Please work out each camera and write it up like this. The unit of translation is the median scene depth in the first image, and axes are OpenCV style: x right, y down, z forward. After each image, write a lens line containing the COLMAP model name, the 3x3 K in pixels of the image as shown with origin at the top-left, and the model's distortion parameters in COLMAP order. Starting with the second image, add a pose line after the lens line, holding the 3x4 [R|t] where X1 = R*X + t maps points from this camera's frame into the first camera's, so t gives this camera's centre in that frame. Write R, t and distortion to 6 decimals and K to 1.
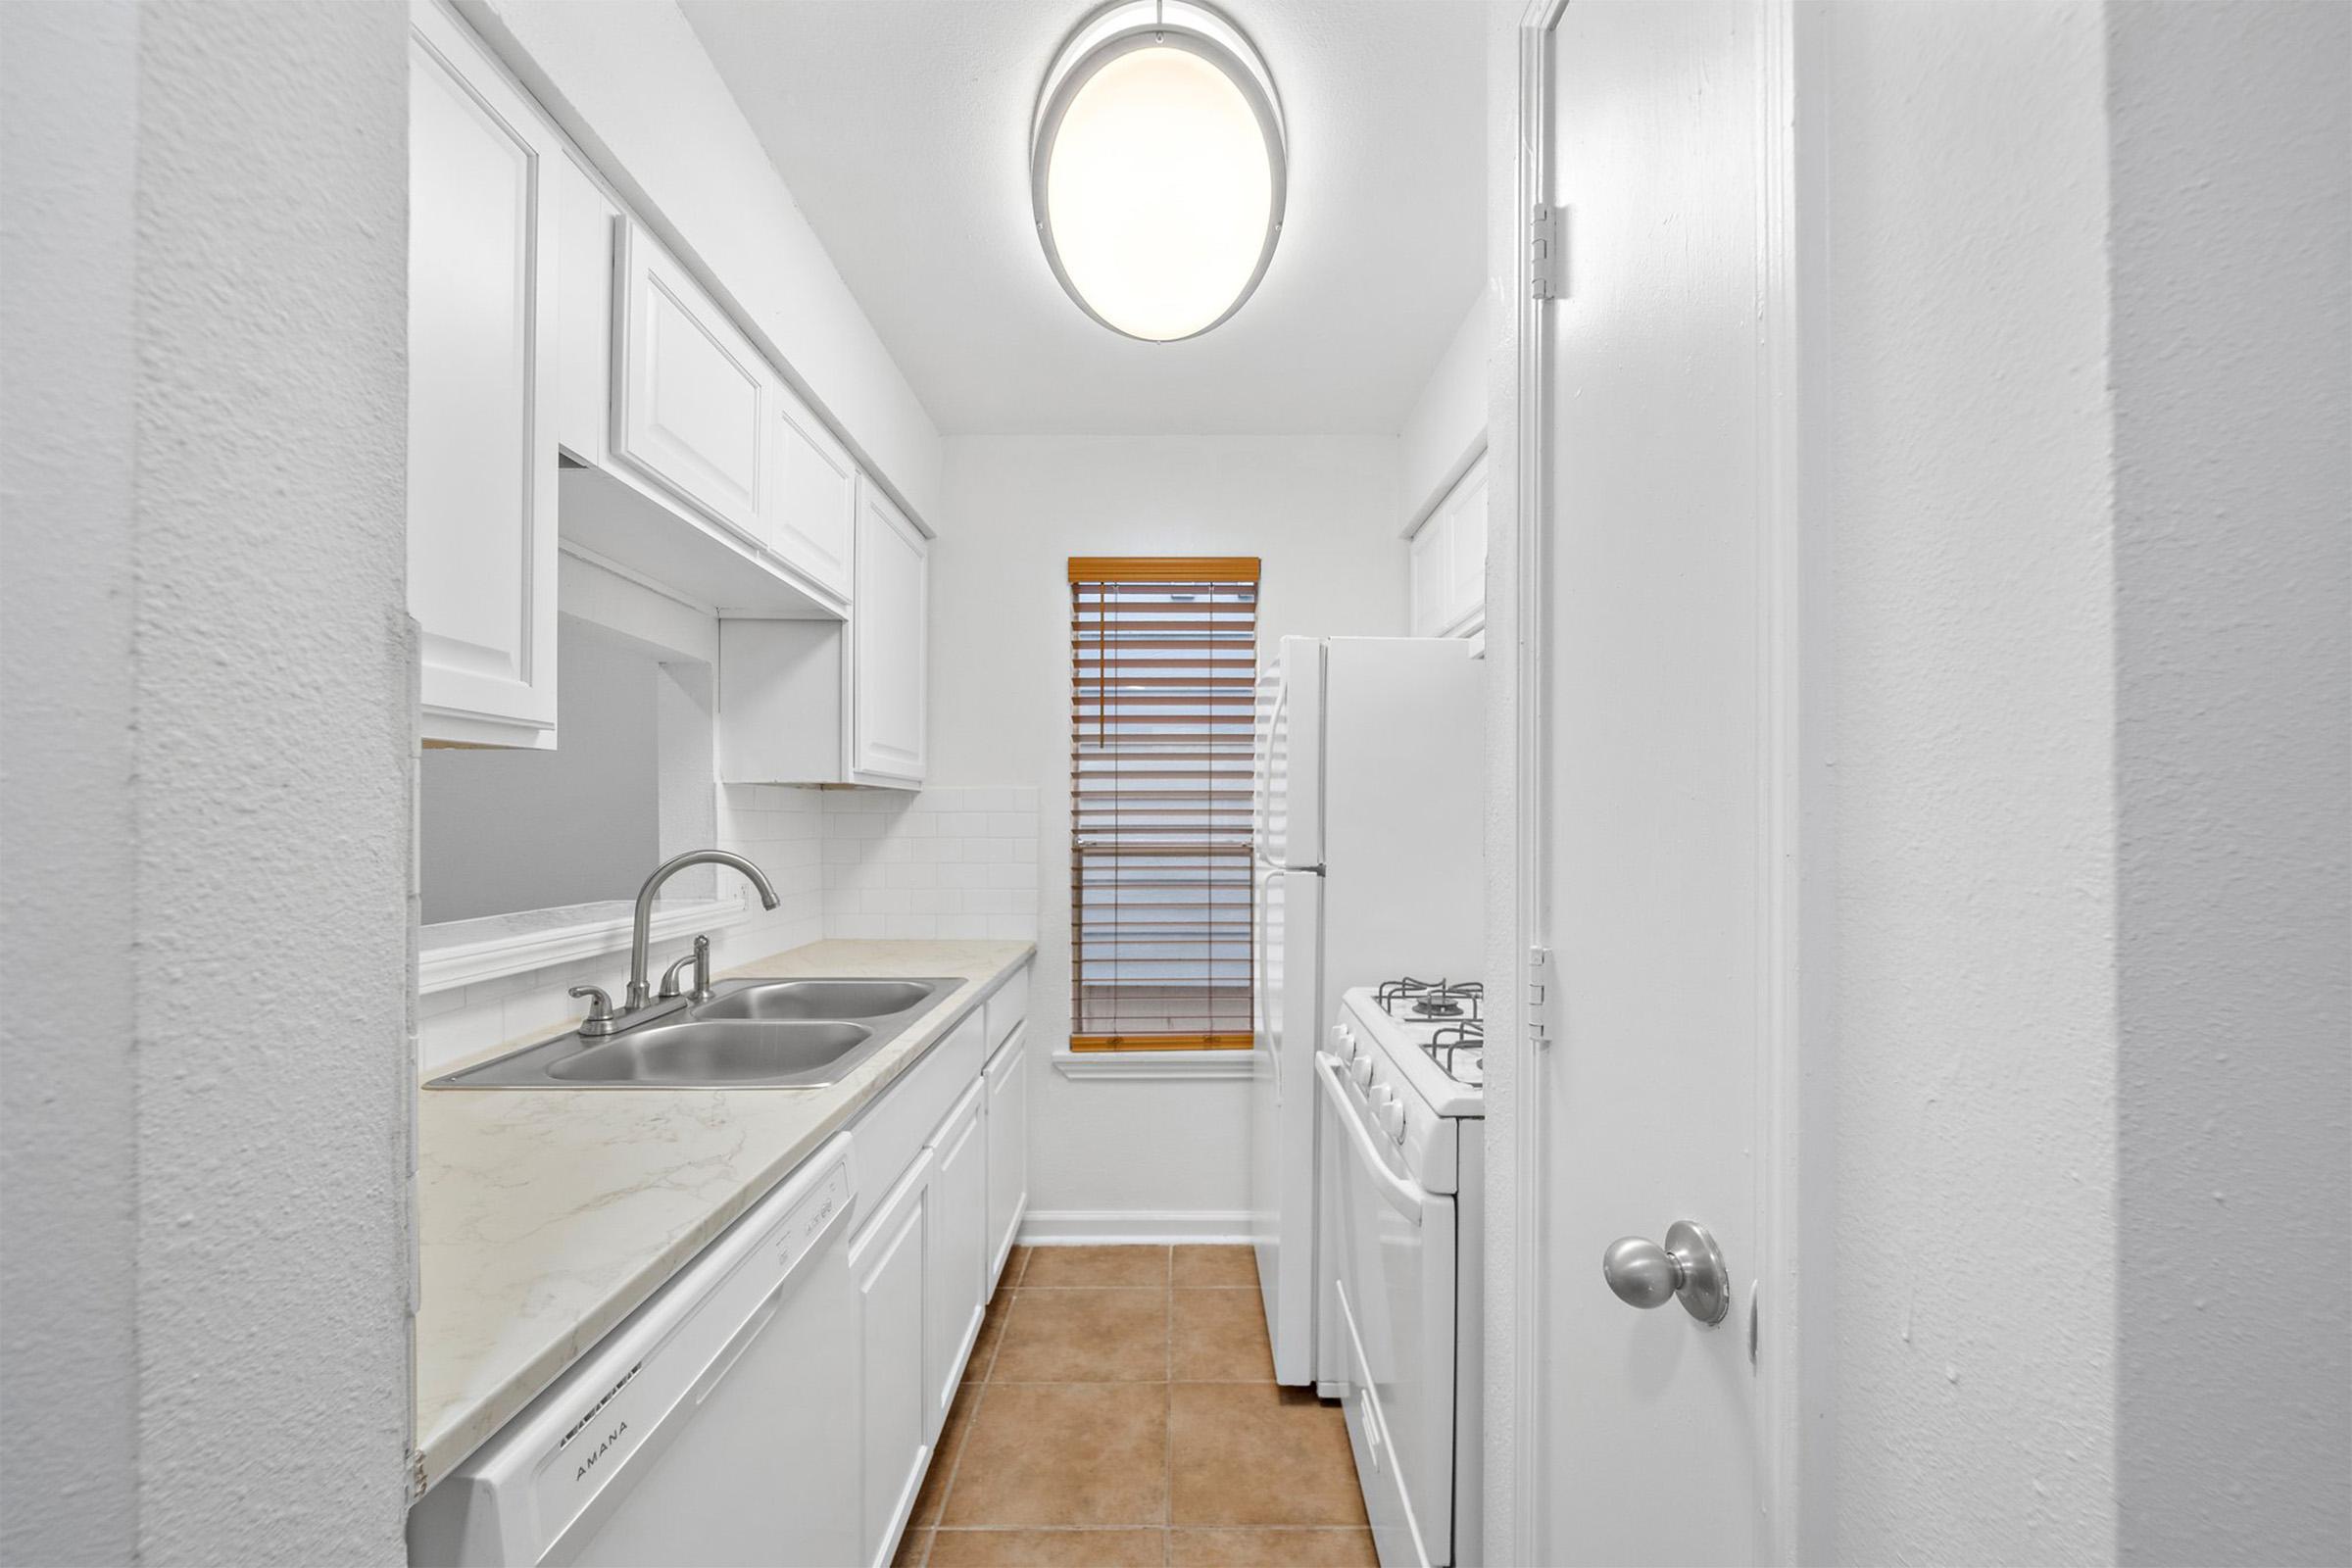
lens RADIAL K [[901.3, 0, 1178.3], [0, 901.3, 816.4], [0, 0, 1]] dist [-0.001429, -0.000321]
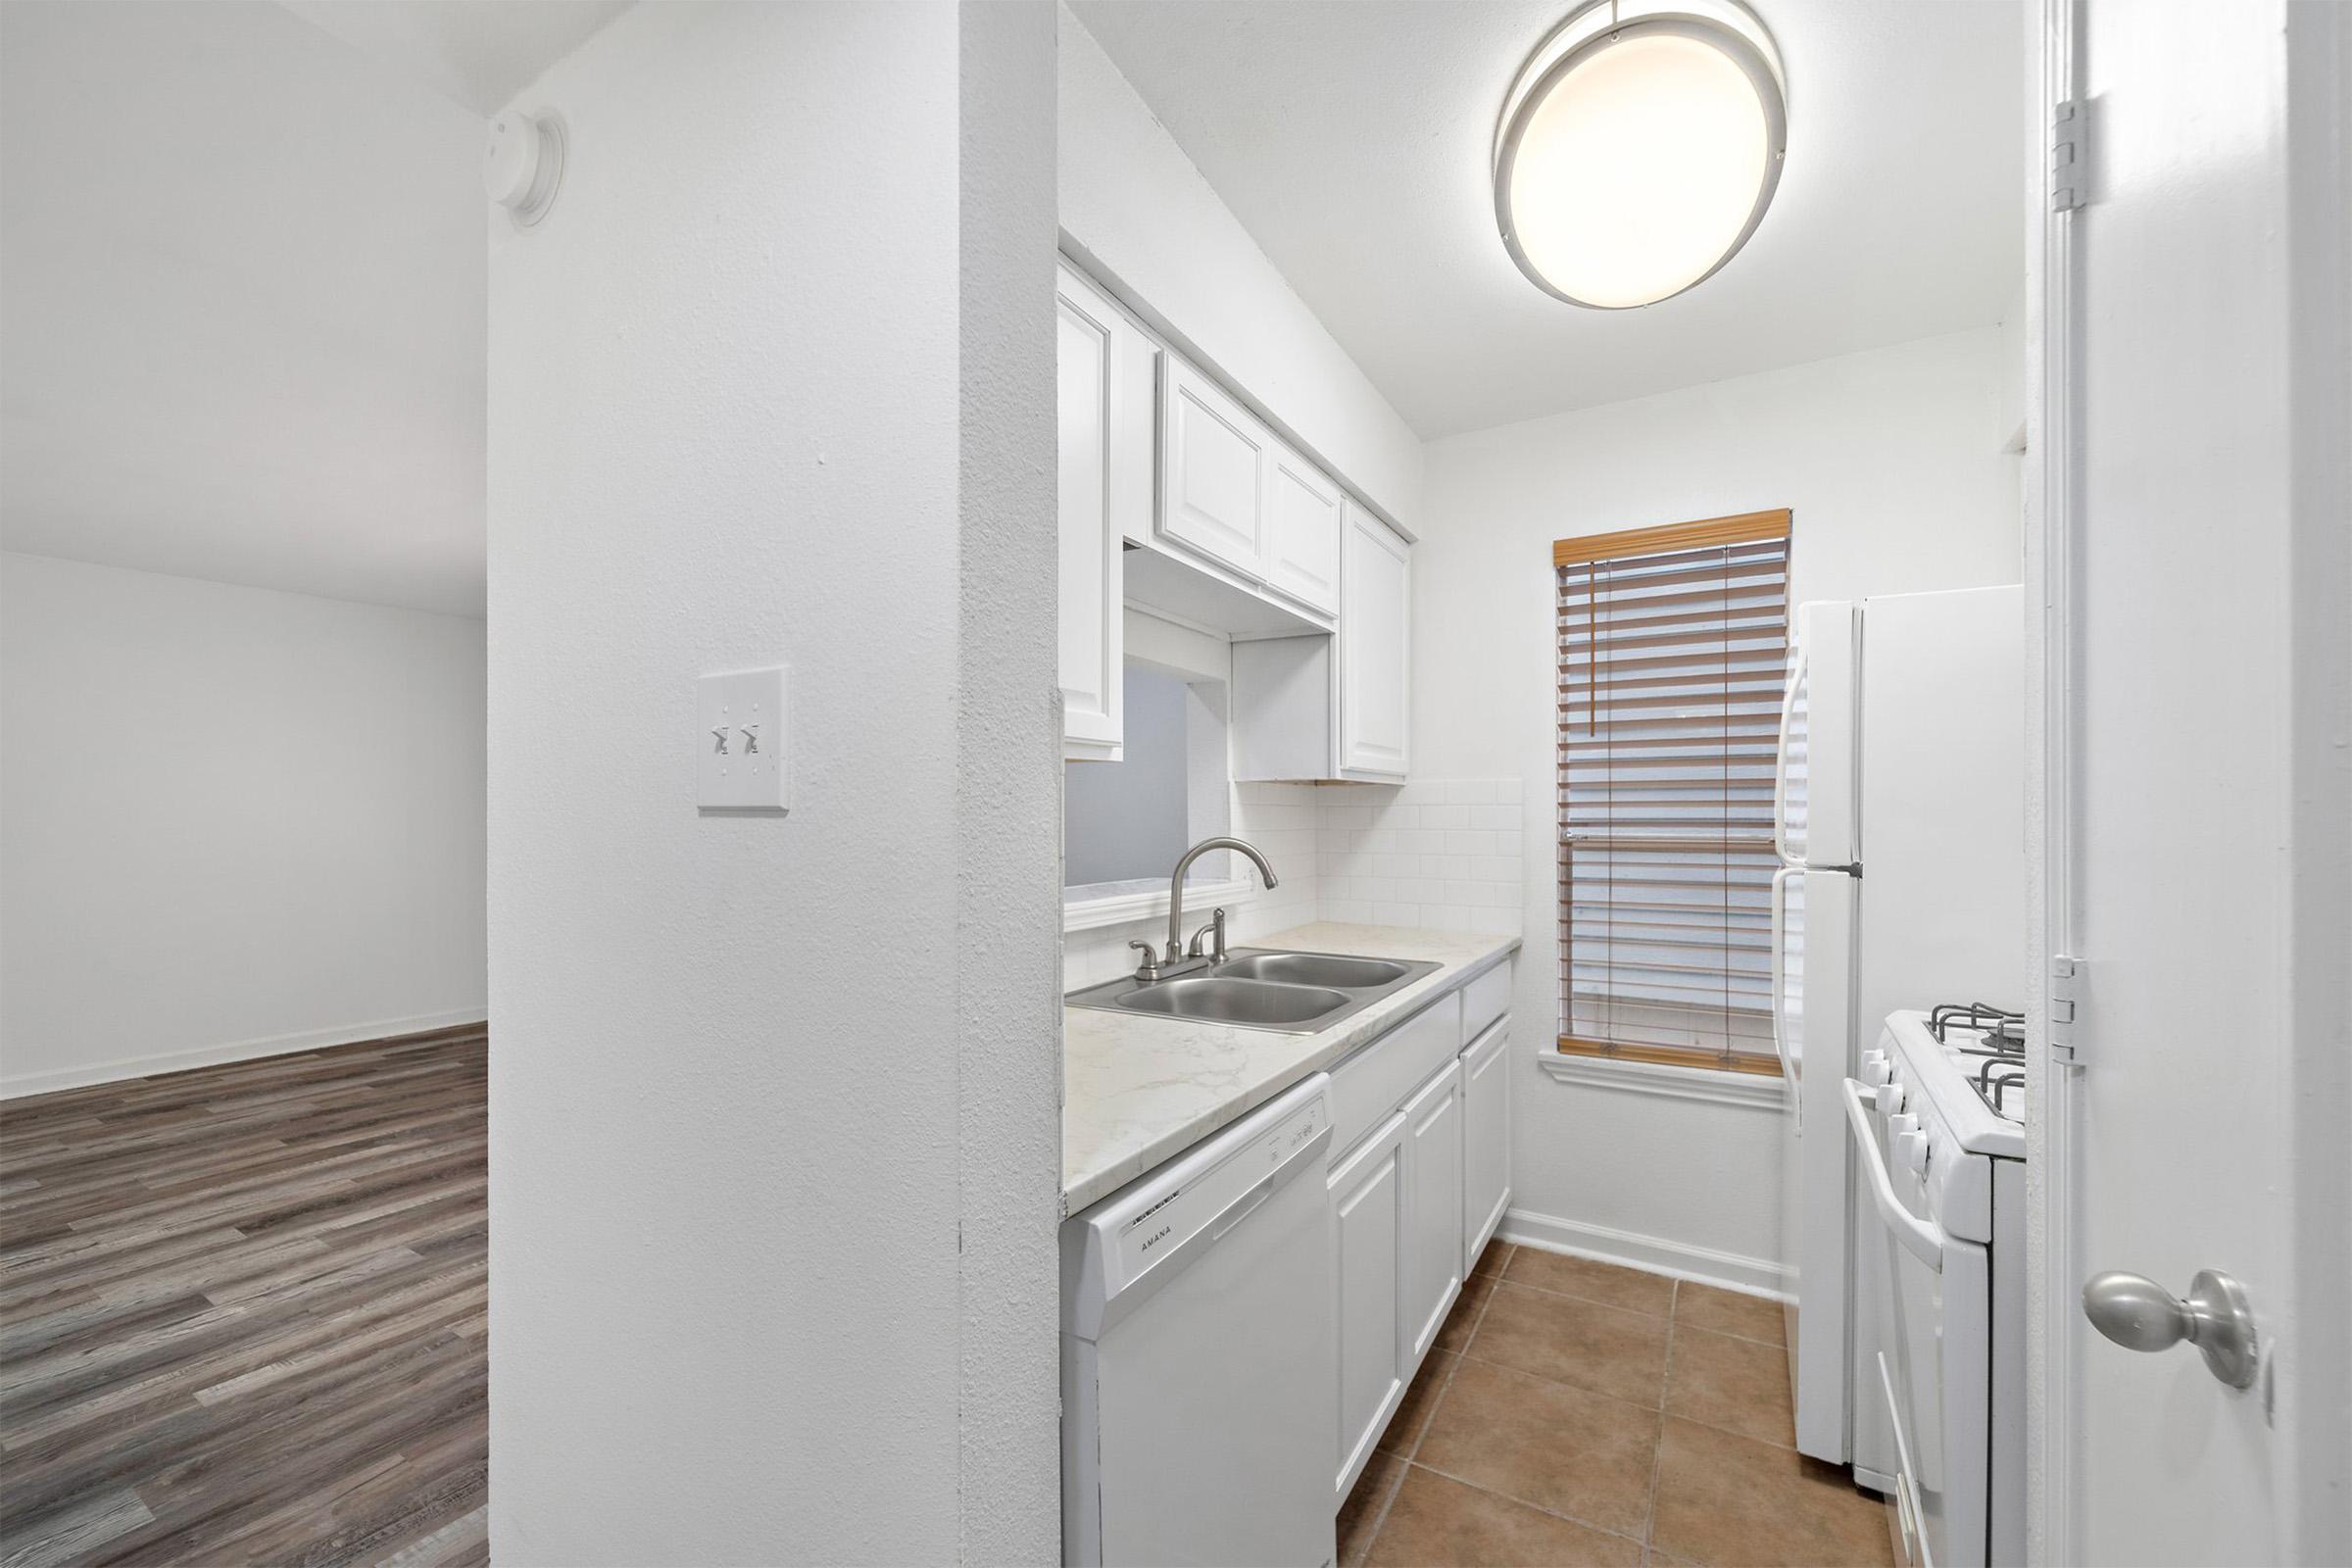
lens RADIAL K [[925.3, 0, 1172.1], [0, 925.3, 811.9], [0, 0, 1]] dist [-0.000595, -0.000095]
pose [[0.857812, -0.001866, -0.513960, 0.057138], [0.003262, 0.999993, 0.001814, 0.000253], [0.513953, -0.003232, 0.857812, -0.099862]]
